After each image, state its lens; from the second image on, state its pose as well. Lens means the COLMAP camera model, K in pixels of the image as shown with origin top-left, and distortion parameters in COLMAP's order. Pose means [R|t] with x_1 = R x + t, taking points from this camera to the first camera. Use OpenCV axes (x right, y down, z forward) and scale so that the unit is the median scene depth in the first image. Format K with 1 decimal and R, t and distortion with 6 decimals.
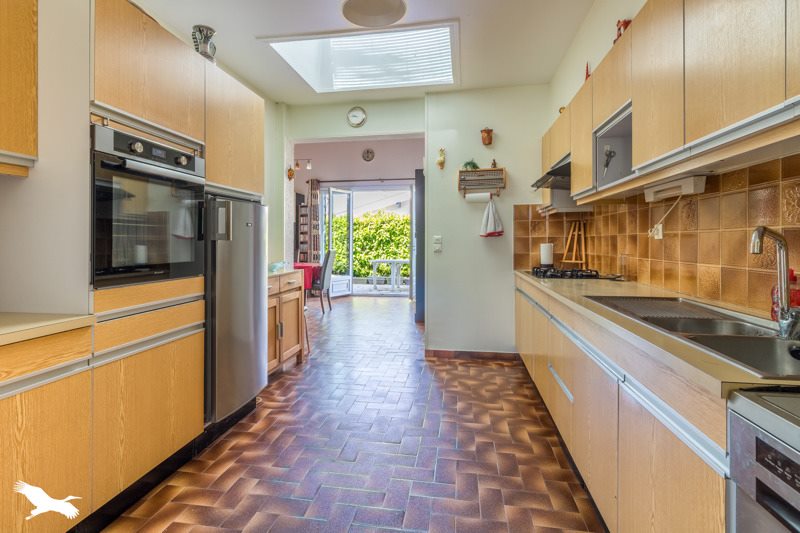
lens RADIAL K [[380.2, 0, 402.1], [0, 380.2, 255.0], [0, 0, 1]] dist [-0.001303, -0.000128]
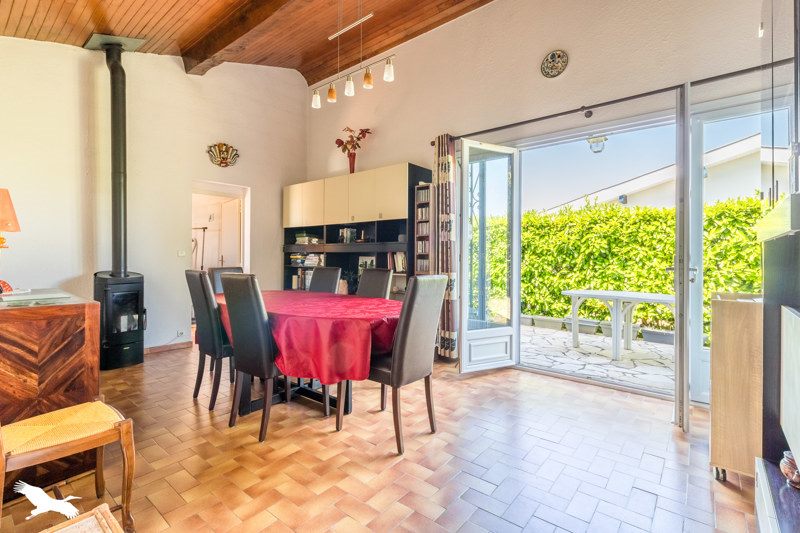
lens RADIAL K [[380.2, 0, 402.1], [0, 380.2, 255.0], [0, 0, 1]] dist [-0.001303, -0.000128]
pose [[0.863360, 0.003988, -0.504572, -0.012206], [-0.023922, 0.999168, -0.033036, -0.011790], [0.504021, 0.040592, 0.862737, 0.381930]]
